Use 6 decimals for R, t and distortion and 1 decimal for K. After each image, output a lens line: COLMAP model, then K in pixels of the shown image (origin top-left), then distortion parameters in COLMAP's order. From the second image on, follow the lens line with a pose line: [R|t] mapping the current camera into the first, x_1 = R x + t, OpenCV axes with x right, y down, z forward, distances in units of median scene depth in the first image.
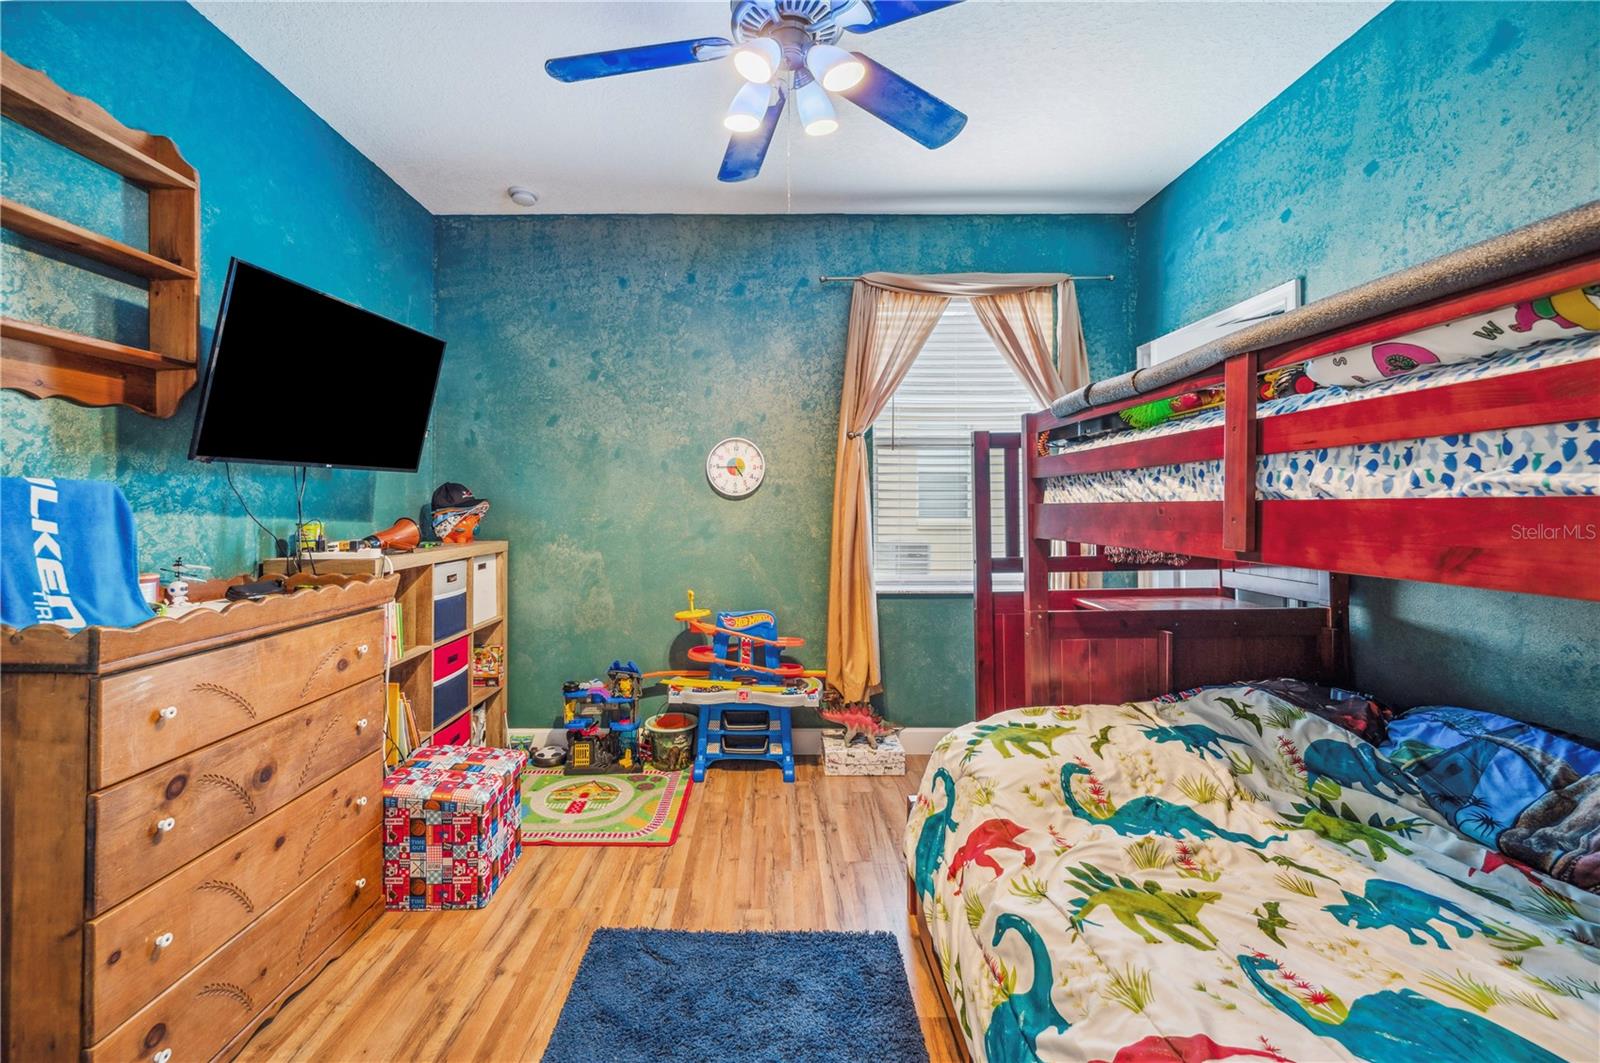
lens RADIAL K [[647.6, 0, 781.8], [0, 647.6, 500.2], [0, 0, 1]] dist [-0.000329, -0.000117]
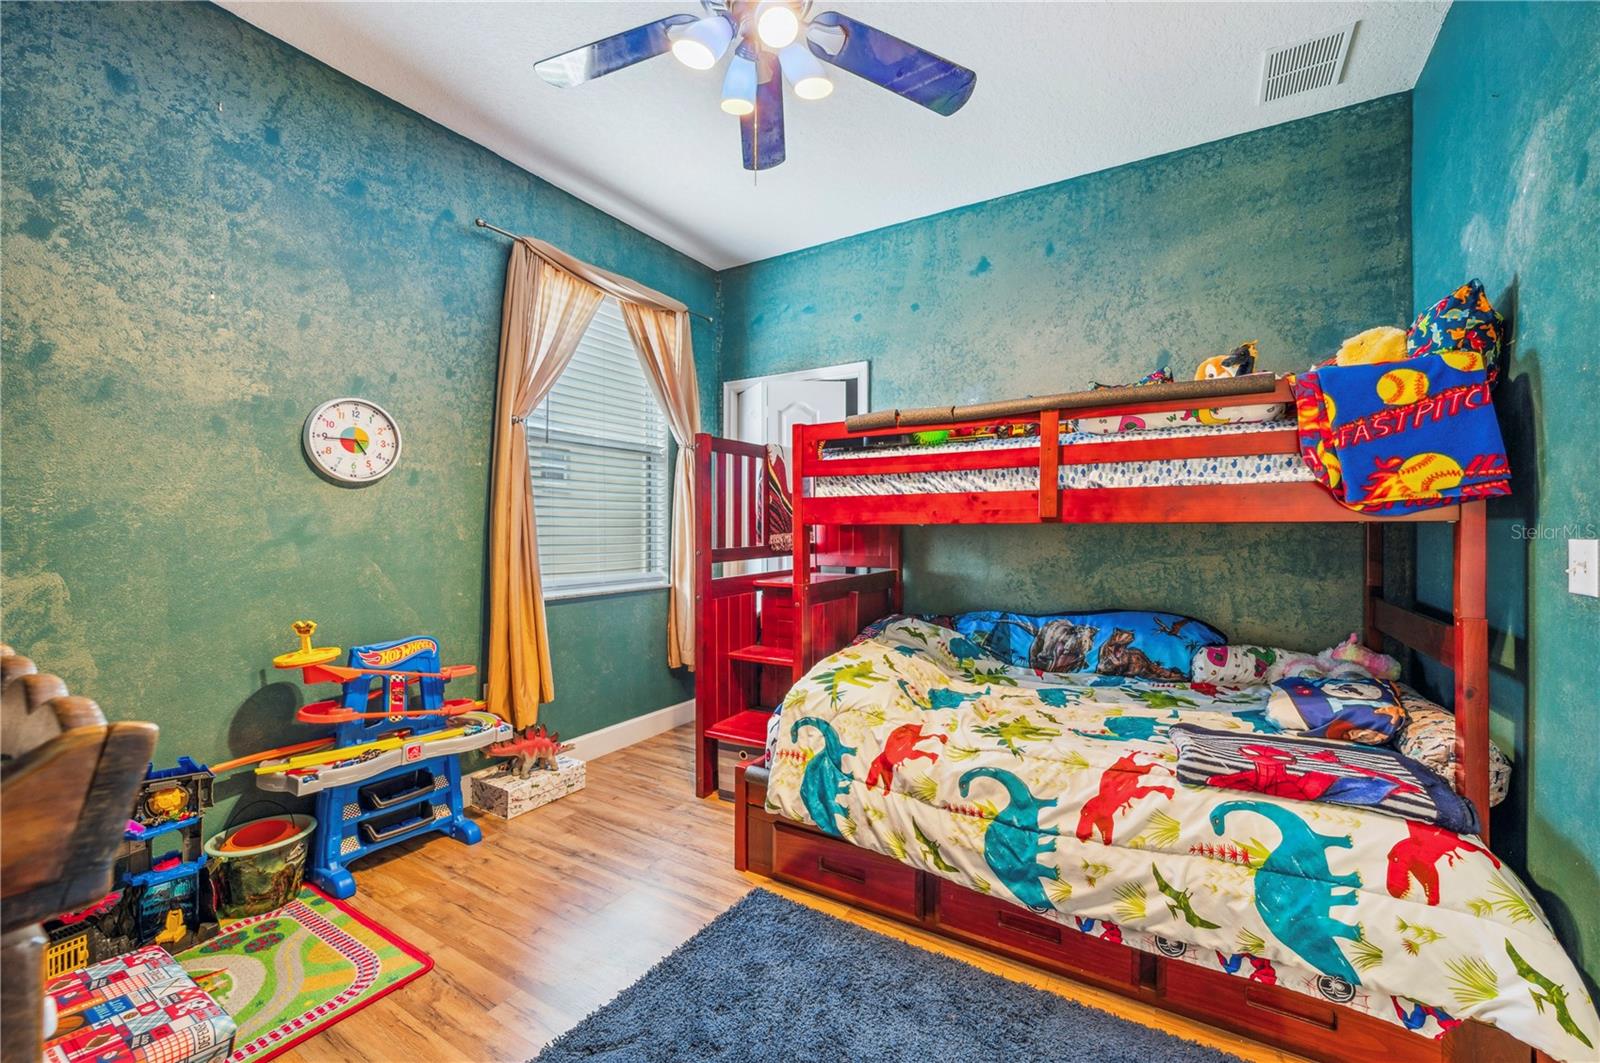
lens RADIAL K [[647.6, 0, 802.1], [0, 647.6, 532.6], [0, 0, 1]] dist [-0.000329, -0.000117]
pose [[0.524245, -0.001593, 0.851566, -0.439030], [-0.008425, 0.999940, 0.007057, 0.041702], [-0.851526, -0.010874, 0.524200, 0.232487]]
